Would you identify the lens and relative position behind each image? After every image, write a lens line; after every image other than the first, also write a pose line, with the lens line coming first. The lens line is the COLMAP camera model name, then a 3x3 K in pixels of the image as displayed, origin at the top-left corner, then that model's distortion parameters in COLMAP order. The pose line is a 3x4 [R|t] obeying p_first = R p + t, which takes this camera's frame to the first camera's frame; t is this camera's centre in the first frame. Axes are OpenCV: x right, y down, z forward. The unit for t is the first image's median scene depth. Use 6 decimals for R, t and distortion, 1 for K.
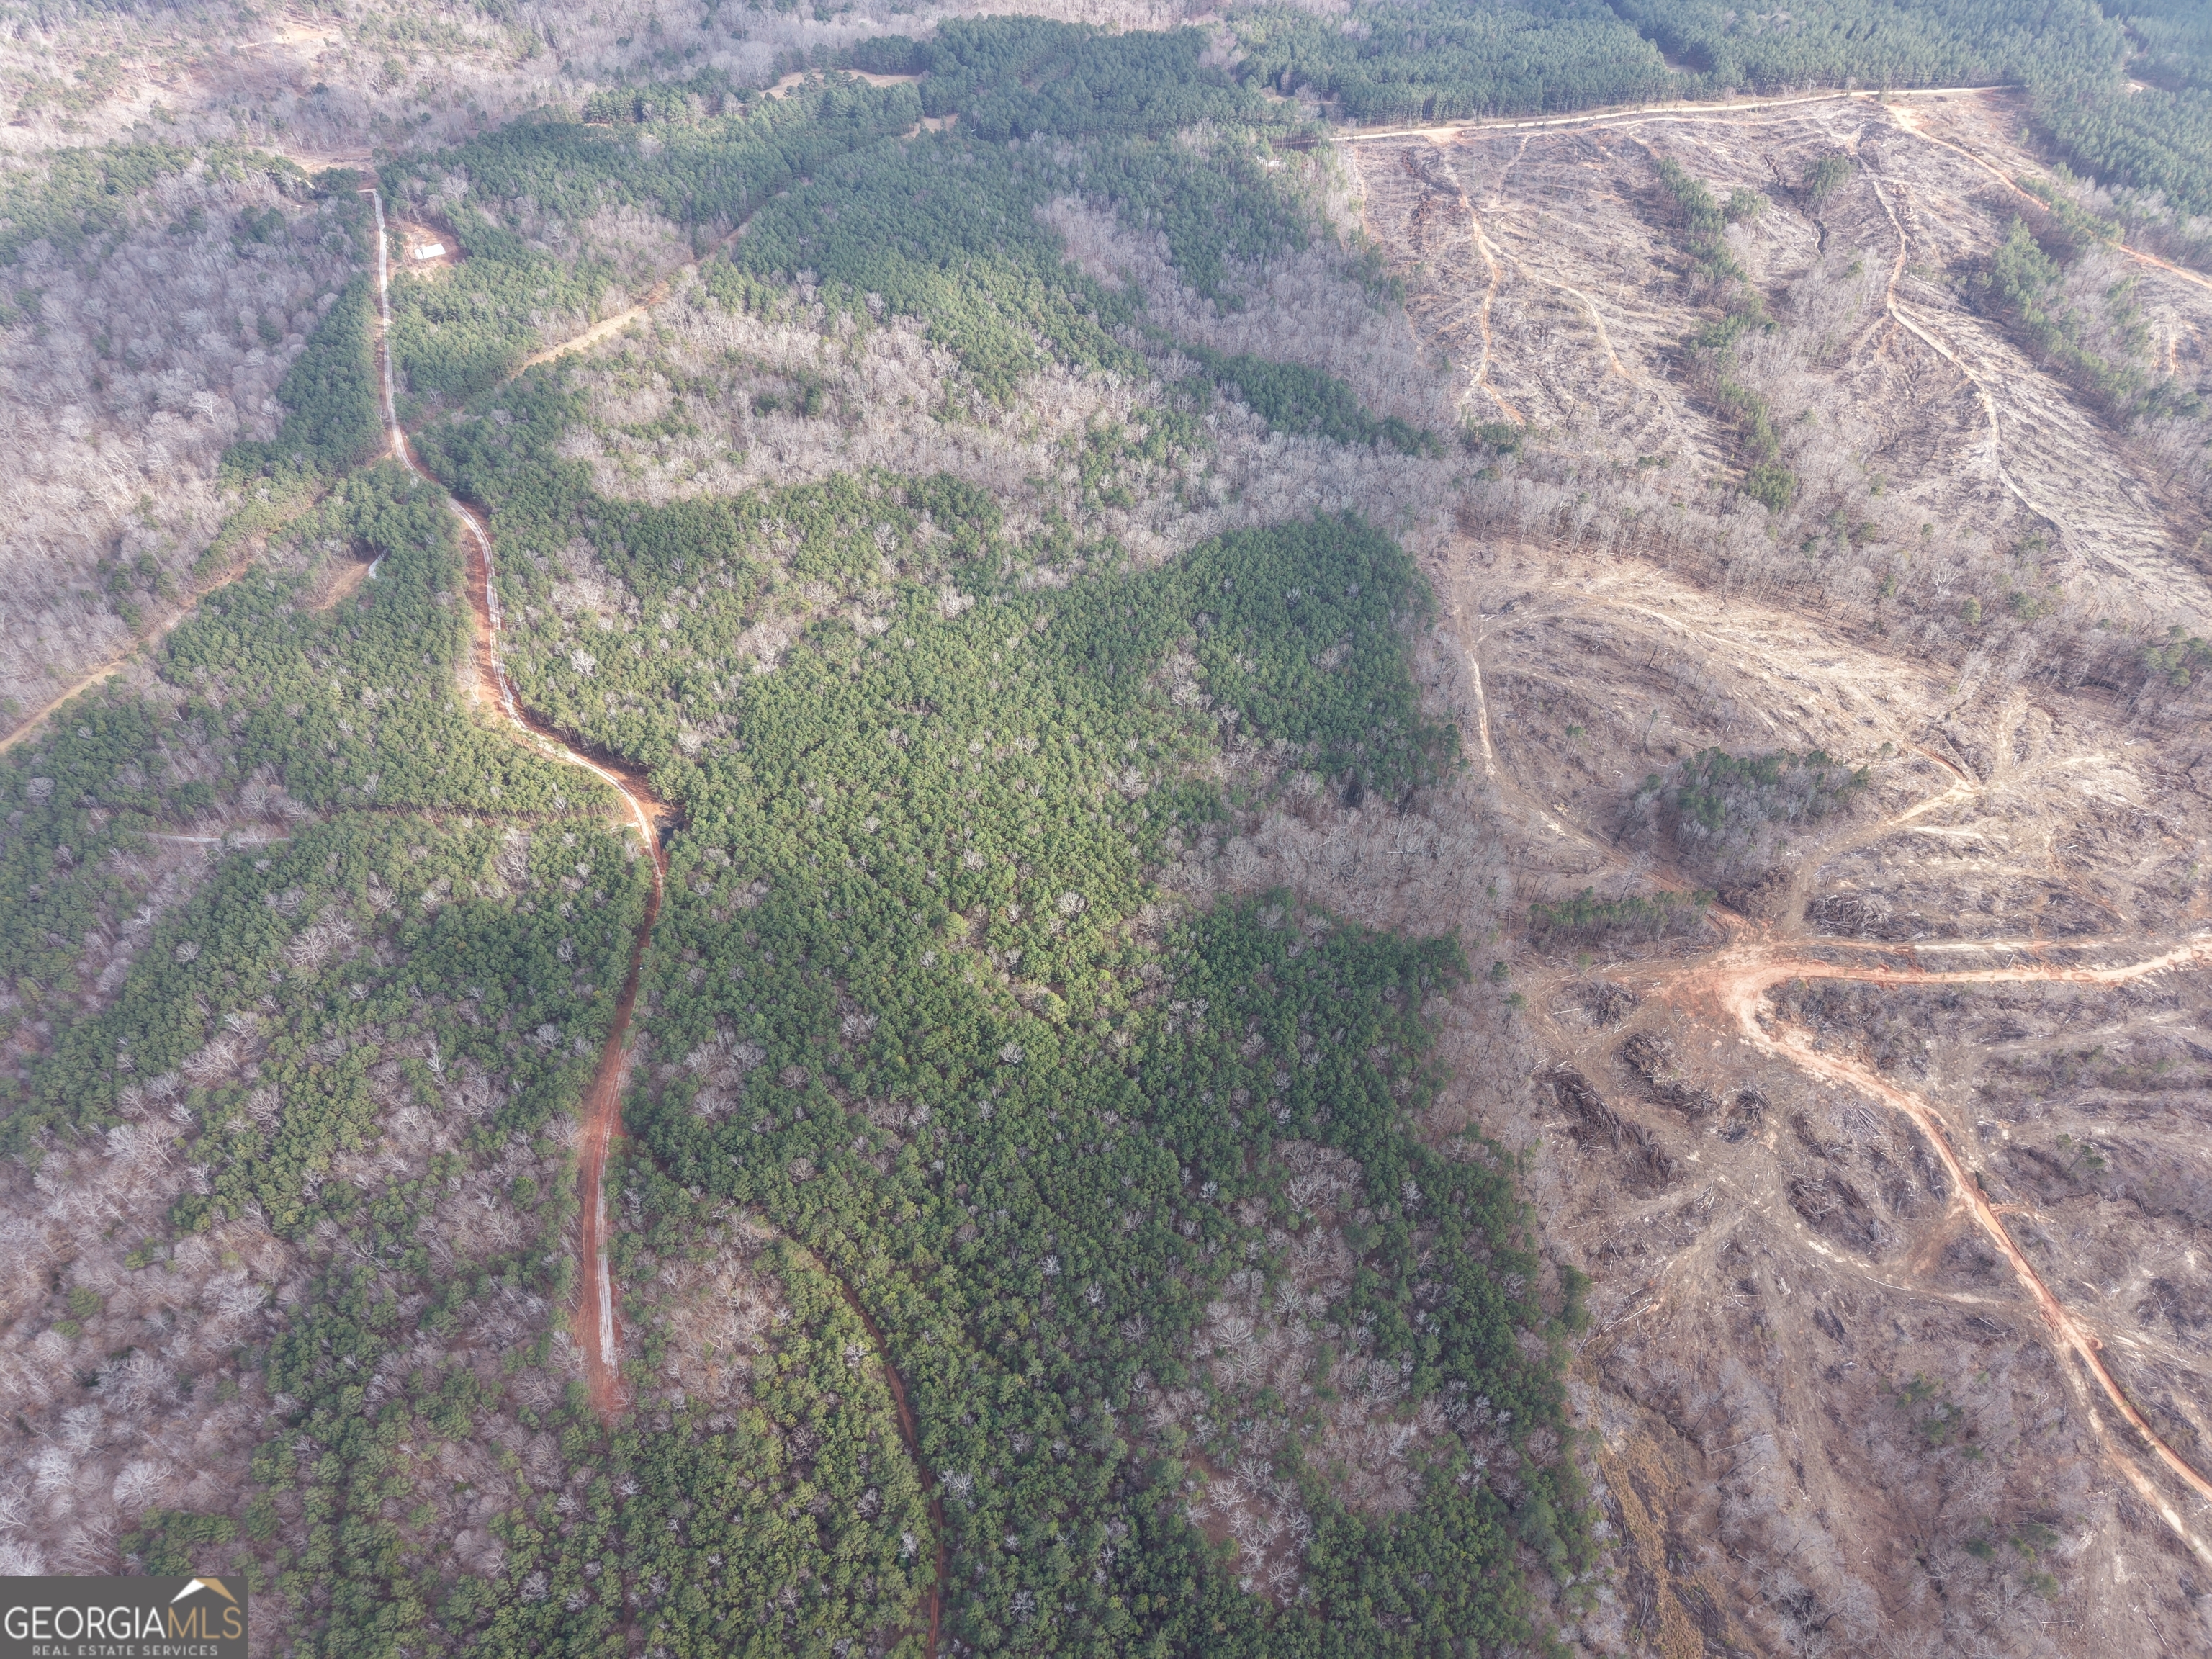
lens RADIAL K [[1474.6, 0, 1106.0], [0, 1474.6, 829.5], [0, 0, 1]] dist [0.035676, -0.036281]
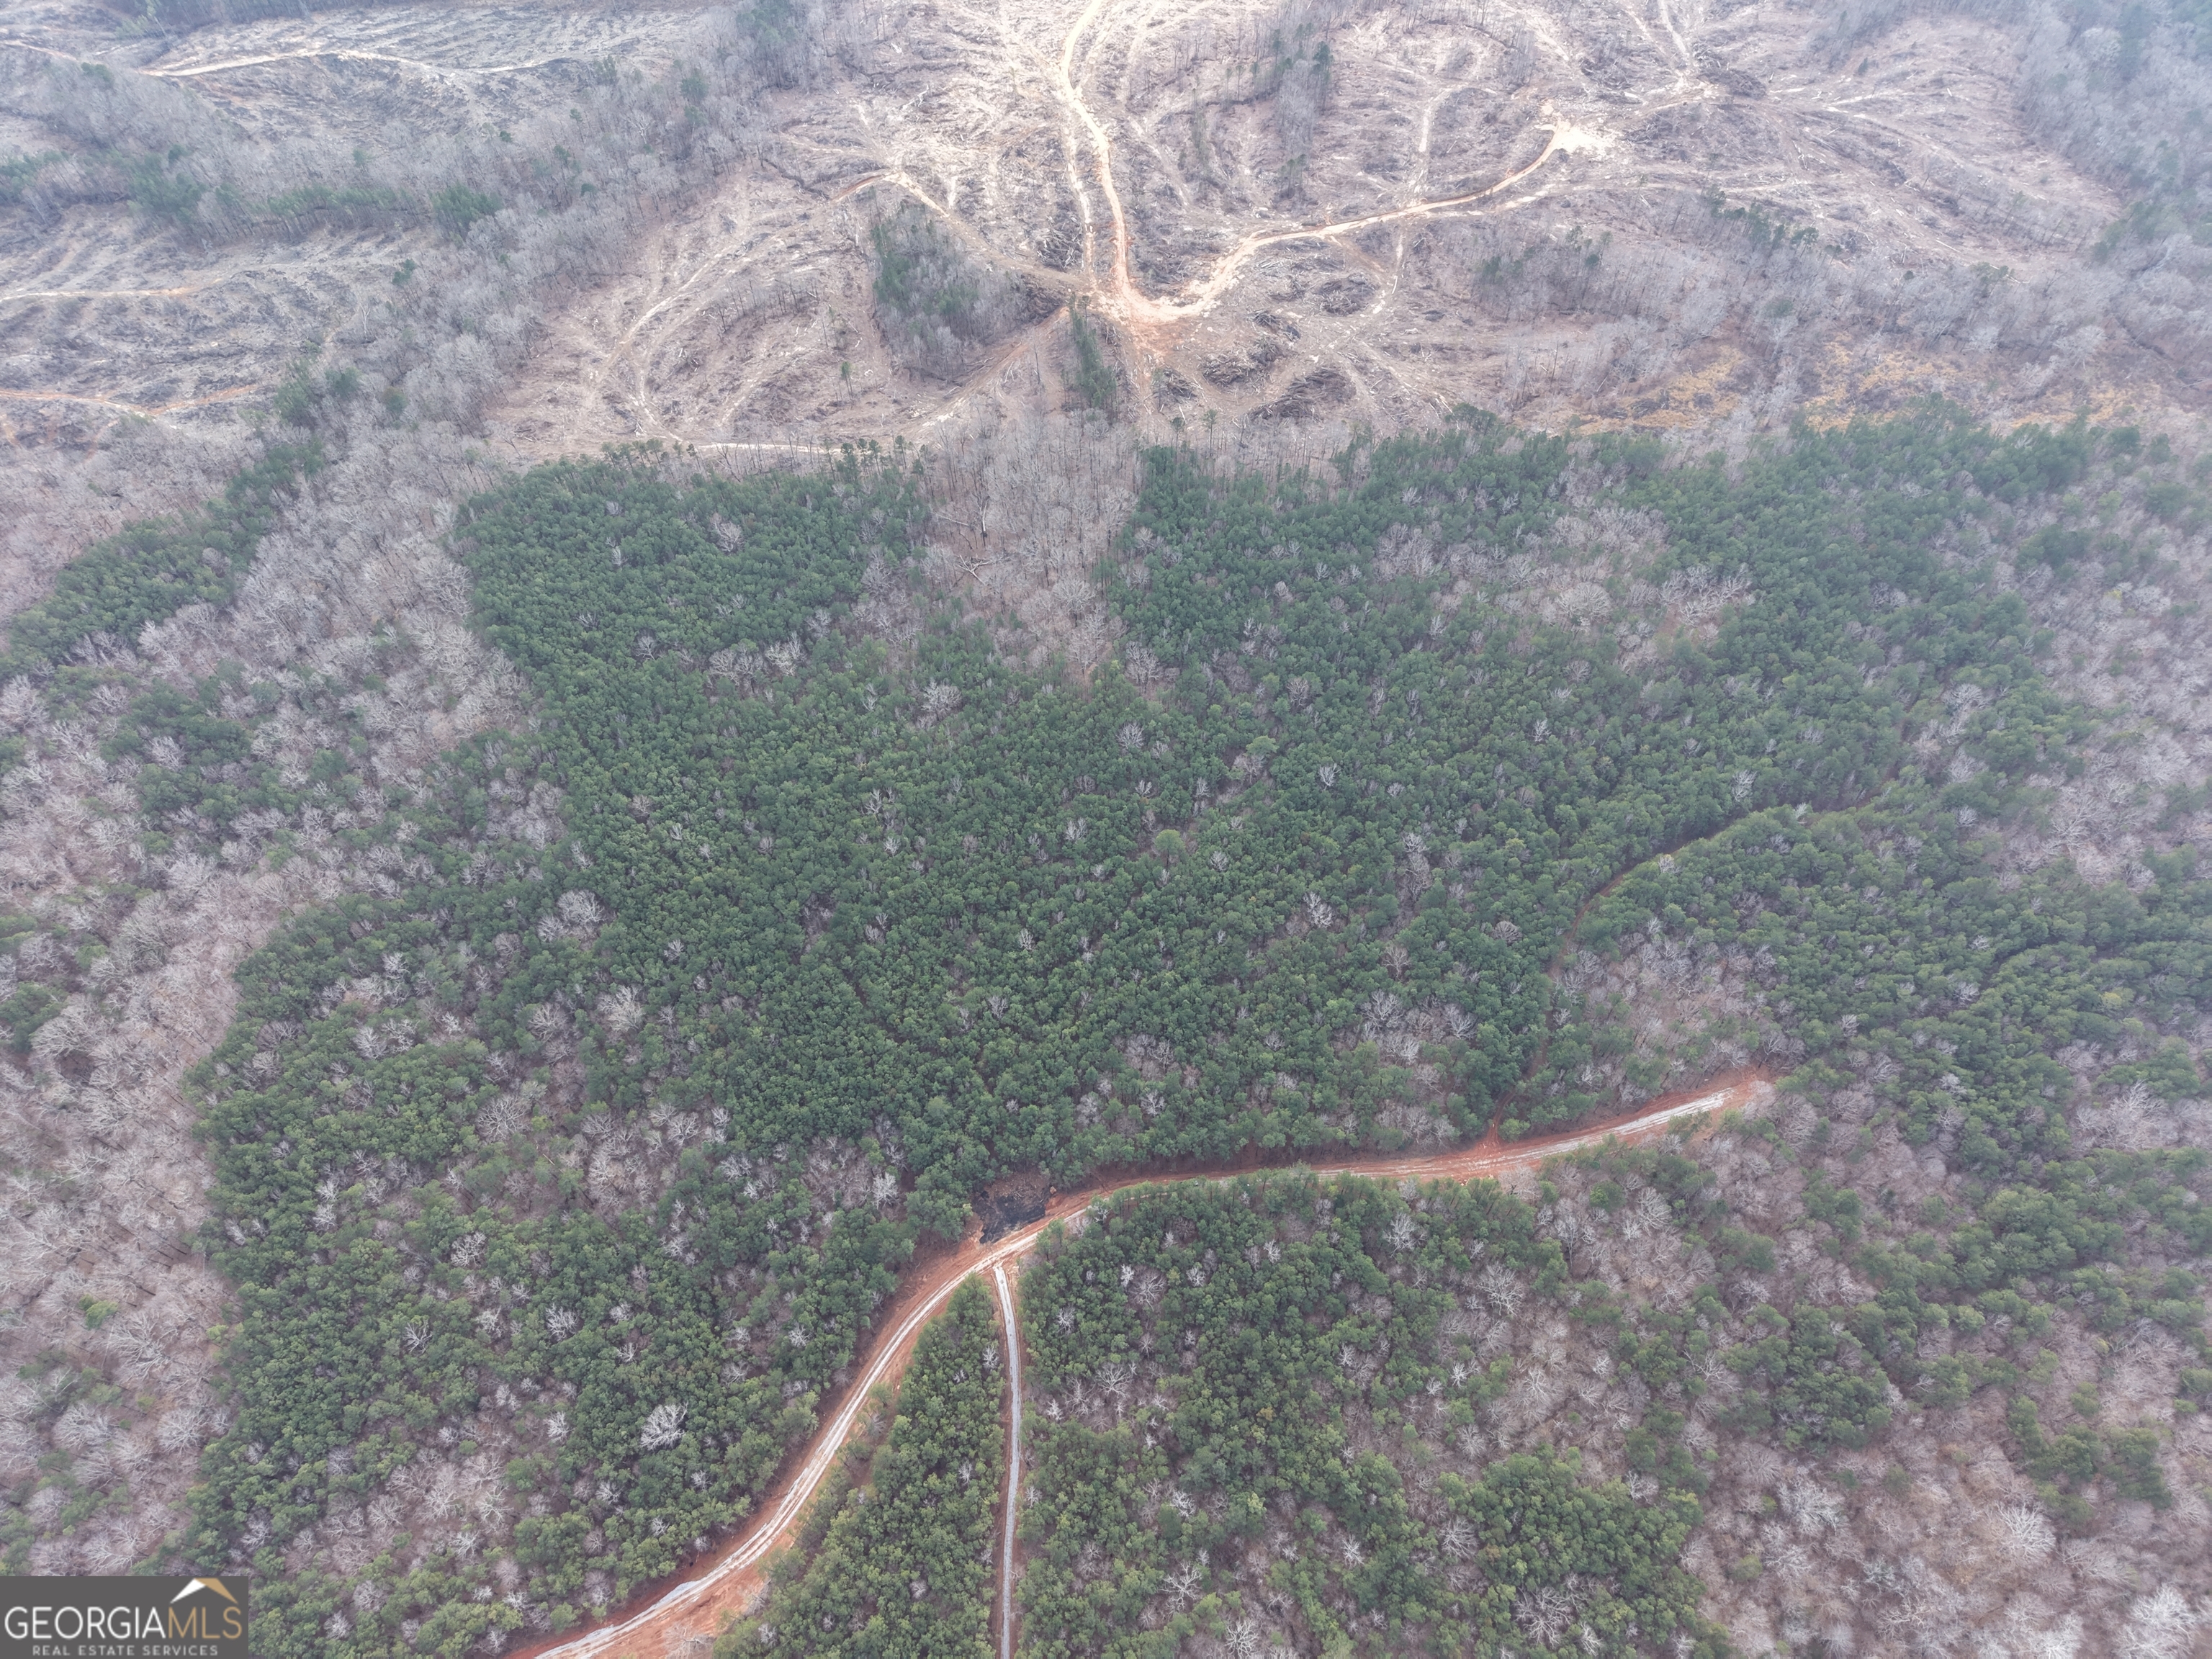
lens RADIAL K [[1480.9, 0, 1107.9], [0, 1480.9, 826.5], [0, 0, 1]] dist [0.020393, -0.015738]
pose [[-0.064410, -0.829262, 0.555136, -0.612901], [0.747472, 0.328474, 0.577400, -0.499555], [-0.661164, 0.452139, 0.598693, 0.516263]]
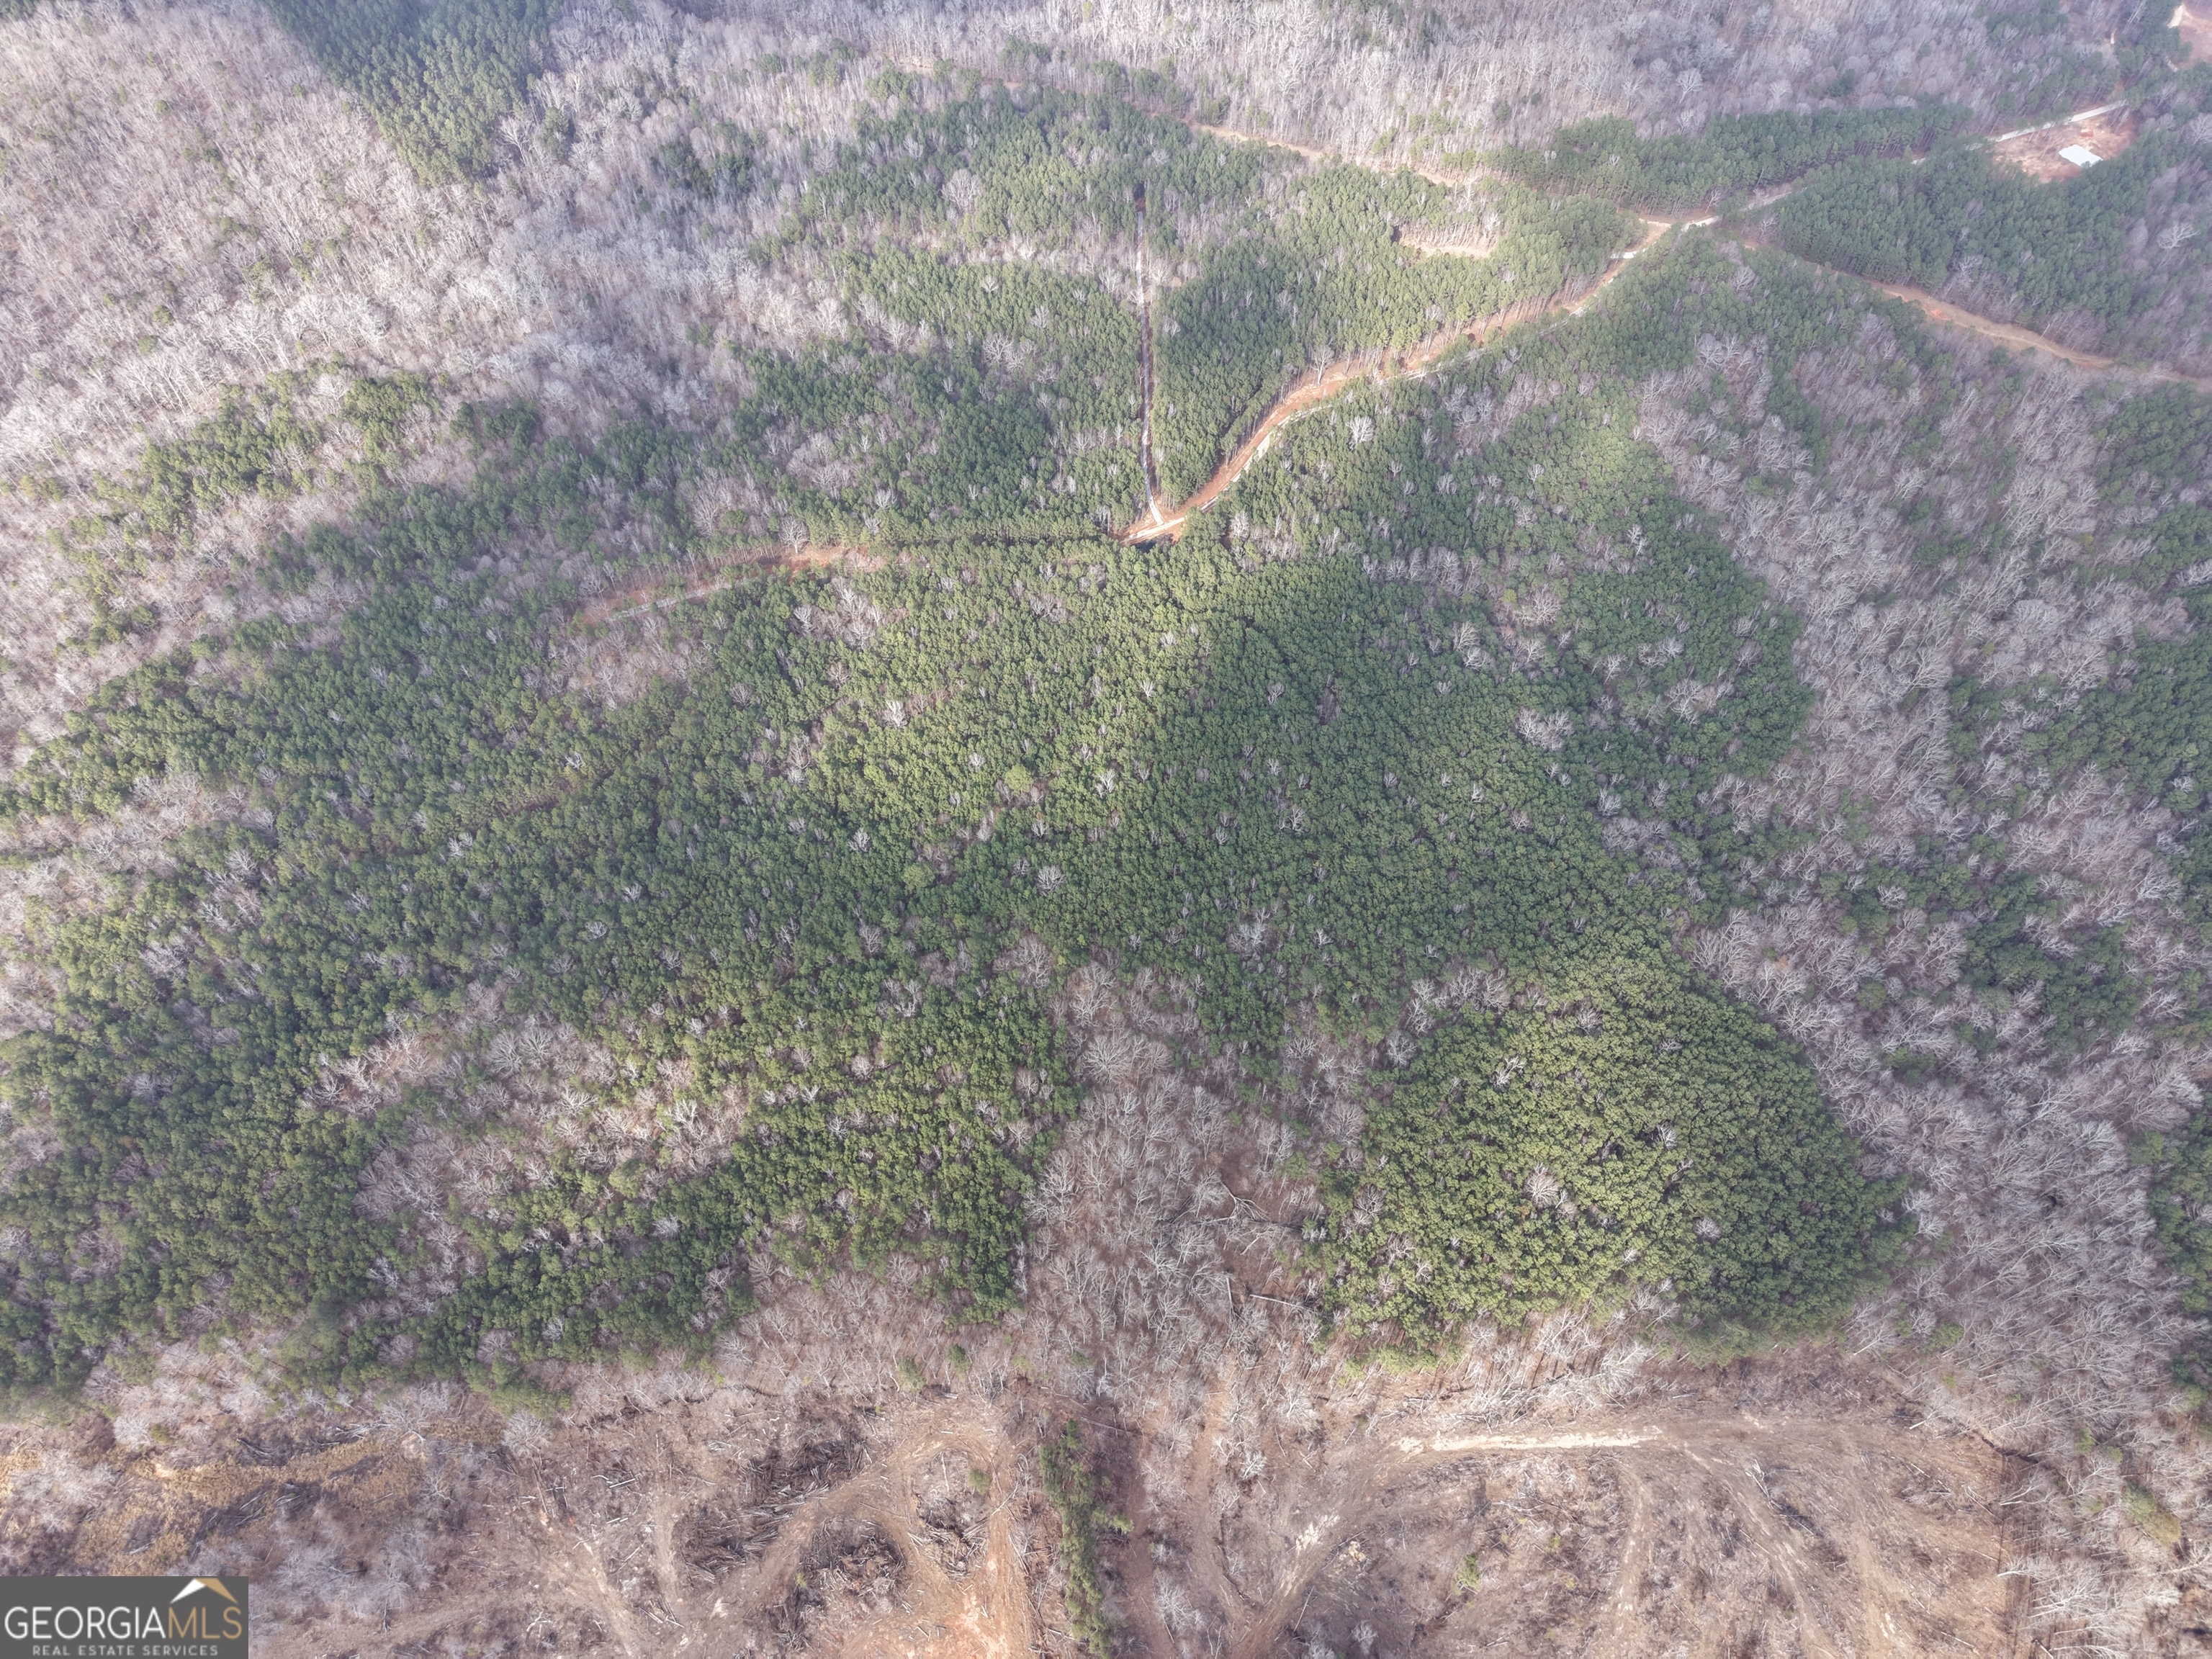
lens RADIAL K [[1480.9, 0, 1107.9], [0, 1480.9, 826.5], [0, 0, 1]] dist [0.020393, -0.015738]
pose [[0.052155, 0.836146, -0.546022, 0.474714], [-0.741698, 0.398555, 0.539479, -0.508468], [0.668703, 0.376847, 0.640954, 0.456376]]
